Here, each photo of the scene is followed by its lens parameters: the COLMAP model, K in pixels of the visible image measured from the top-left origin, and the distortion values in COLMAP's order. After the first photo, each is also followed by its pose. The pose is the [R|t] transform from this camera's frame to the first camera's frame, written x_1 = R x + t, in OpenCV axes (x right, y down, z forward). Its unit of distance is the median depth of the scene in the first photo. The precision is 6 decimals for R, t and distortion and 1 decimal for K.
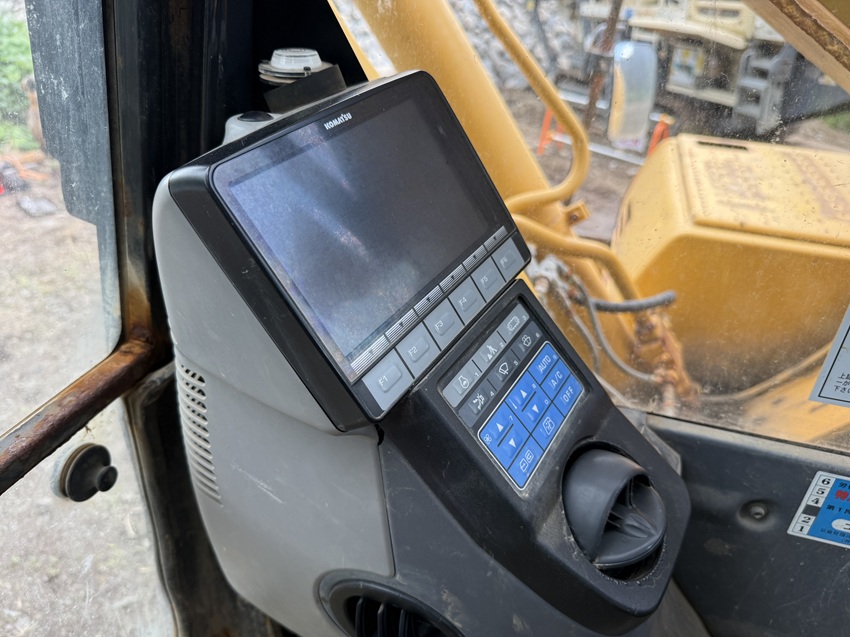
lens RADIAL K [[592.7, 0, 420.4], [0, 592.7, 317.7], [0, 0, 1]] dist [0.107004, -0.163812]
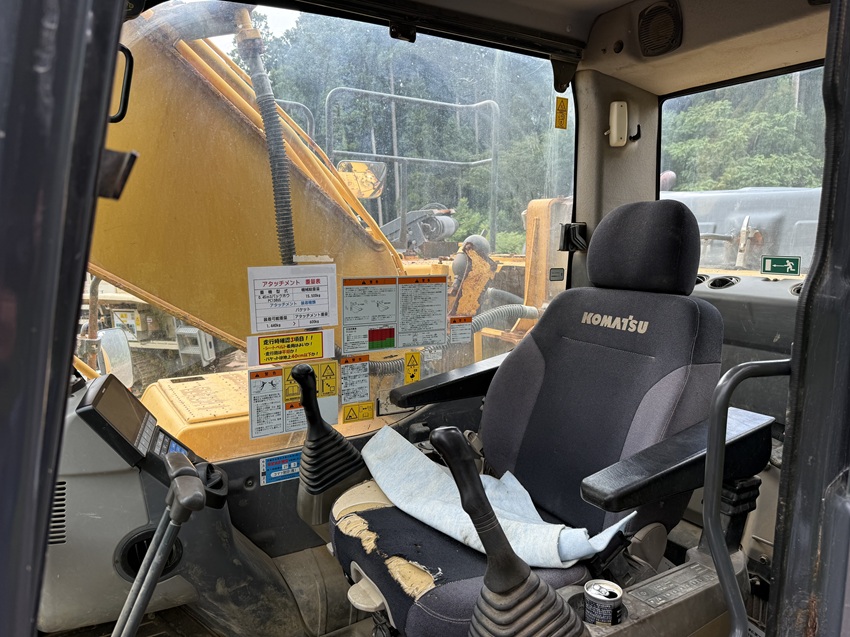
lens RADIAL K [[592.7, 0, 420.4], [0, 592.7, 317.7], [0, 0, 1]] dist [0.107004, -0.163812]
pose [[0.650448, -0.121276, 0.749807, -0.300712], [0.399821, 0.894003, -0.202241, 0.151075], [-0.645802, 0.431336, 0.629991, -0.522713]]
